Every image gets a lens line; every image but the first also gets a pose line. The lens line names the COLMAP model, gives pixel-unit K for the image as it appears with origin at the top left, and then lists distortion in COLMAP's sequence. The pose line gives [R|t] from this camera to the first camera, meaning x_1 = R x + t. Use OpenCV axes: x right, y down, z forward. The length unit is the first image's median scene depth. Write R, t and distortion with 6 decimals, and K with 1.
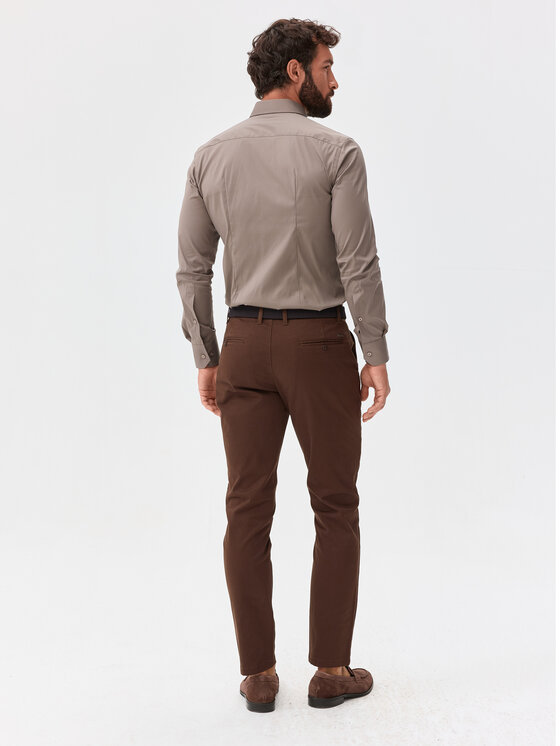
lens RADIAL K [[1282.0, 0, 280.0], [0, 1282.0, 373.0], [0, 0, 1]] dist [-0.023557, -0.142640]
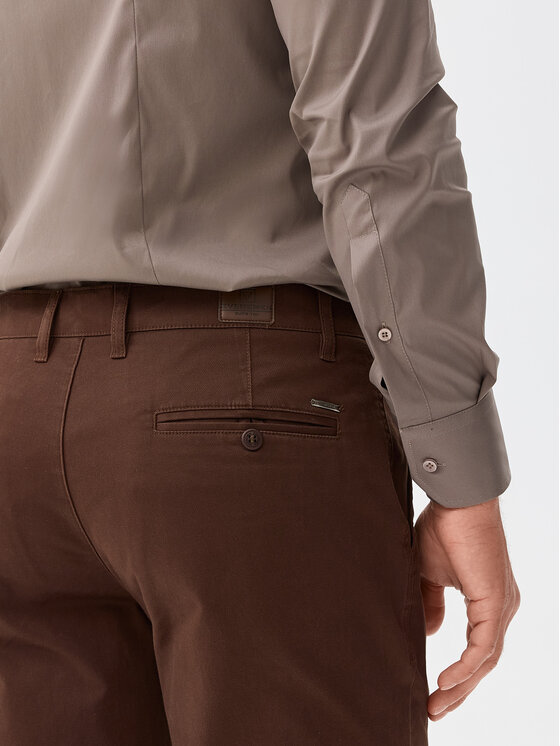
lens RADIAL K [[1444.3, 0, 280.0], [0, 1444.3, 373.0], [0, 0, 1]] dist [0.273453, 0.386824]
pose [[0.969608, -0.018643, -0.243952, 0.115520], [-0.007800, 0.994230, -0.106982, -0.000810], [0.244539, 0.105633, 0.963868, 0.700966]]
